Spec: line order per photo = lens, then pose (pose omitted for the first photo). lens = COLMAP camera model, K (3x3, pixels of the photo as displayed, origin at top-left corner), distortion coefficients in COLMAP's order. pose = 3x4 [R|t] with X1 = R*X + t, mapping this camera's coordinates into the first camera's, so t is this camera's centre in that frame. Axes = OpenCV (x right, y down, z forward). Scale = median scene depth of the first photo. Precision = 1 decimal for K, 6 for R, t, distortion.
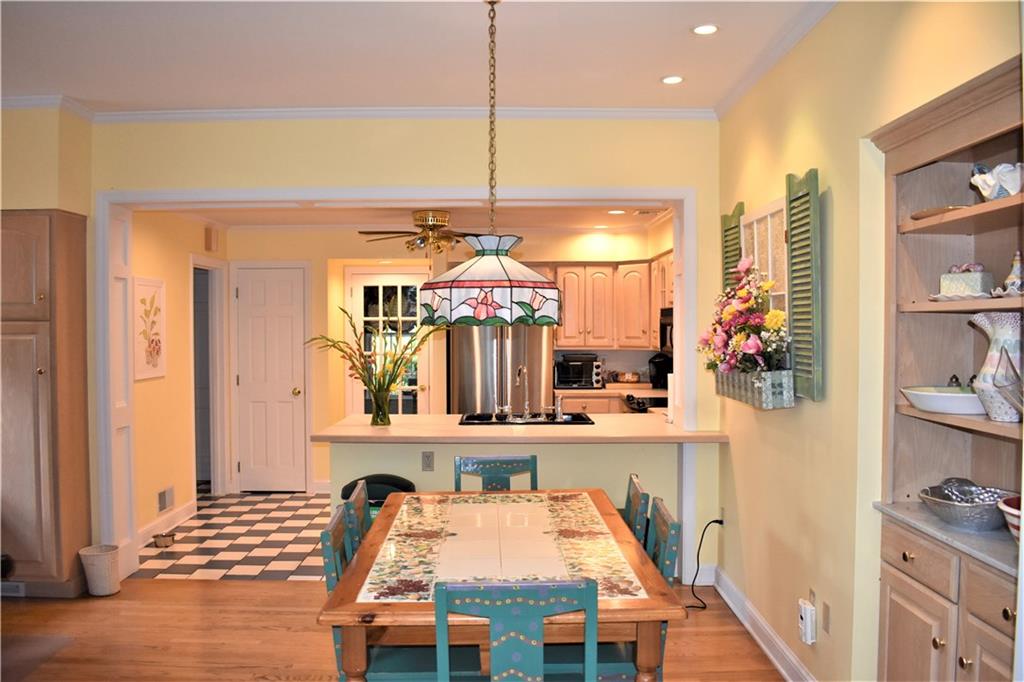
lens RADIAL K [[820.1, 0, 512.8], [0, 820.1, 339.5], [0, 0, 1]] dist [-0.072255, -0.006269]
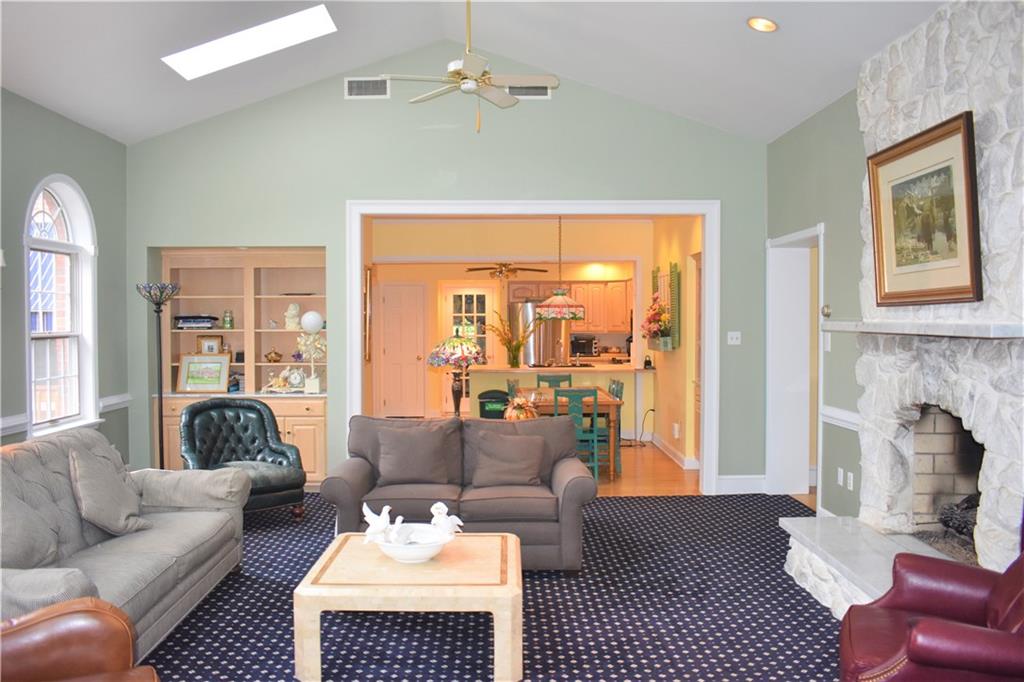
lens RADIAL K [[820.1, 0, 509.6], [0, 820.1, 338.4], [0, 0, 1]] dist [-0.072255, -0.006269]
pose [[0.999995, -0.001715, 0.002659, -0.101170], [0.001692, 0.999962, 0.008529, 0.010832], [-0.002673, -0.008524, 0.999960, -0.894341]]
